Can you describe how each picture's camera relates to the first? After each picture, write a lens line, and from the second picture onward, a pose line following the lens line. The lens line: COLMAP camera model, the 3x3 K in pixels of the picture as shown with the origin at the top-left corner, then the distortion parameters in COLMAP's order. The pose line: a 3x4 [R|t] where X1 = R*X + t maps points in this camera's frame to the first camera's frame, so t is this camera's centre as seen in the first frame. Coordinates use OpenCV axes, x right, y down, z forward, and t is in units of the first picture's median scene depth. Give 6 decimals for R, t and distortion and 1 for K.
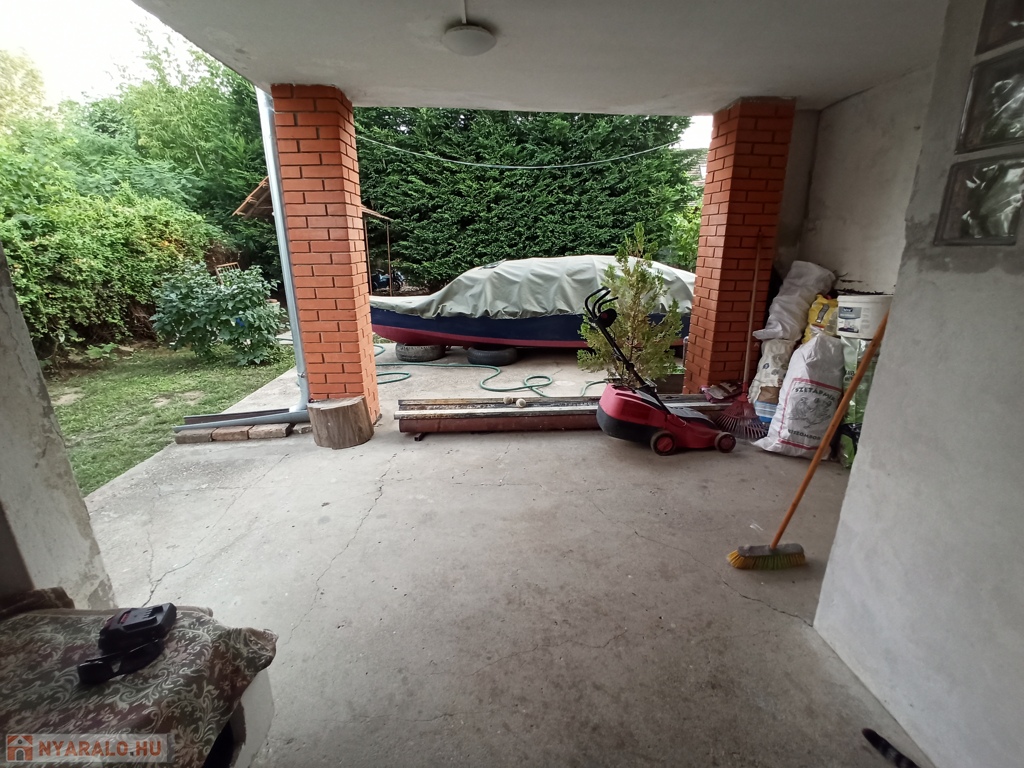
lens RADIAL K [[466.4, 0, 519.8], [0, 466.4, 391.1], [0, 0, 1]] dist [-0.069125, 0.039901]
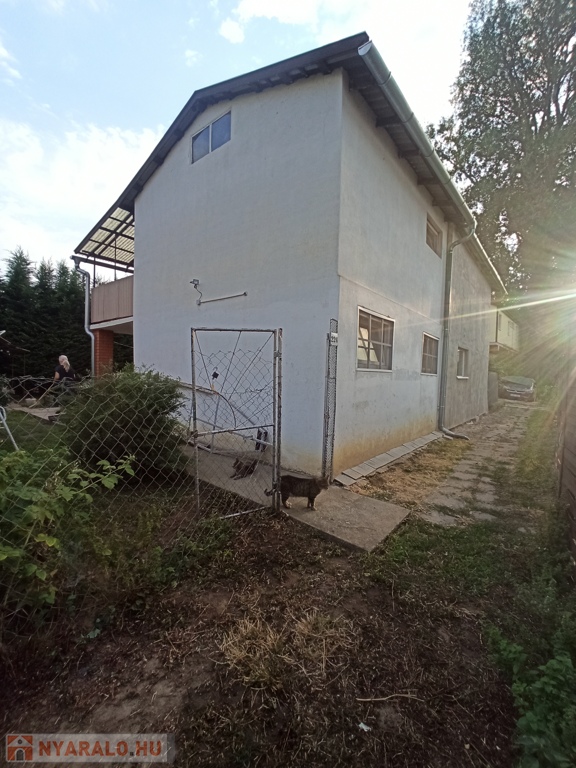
lens RADIAL K [[349.8, 0, 288.0], [0, 349.8, 384.0], [0, 0, 1]] dist [-0.069125, 0.039901]
pose [[0.675499, -0.004511, 0.737347, -0.542643], [0.203548, 0.962266, -0.180587, 0.240581], [-0.708710, 0.272072, 0.650928, -0.700391]]
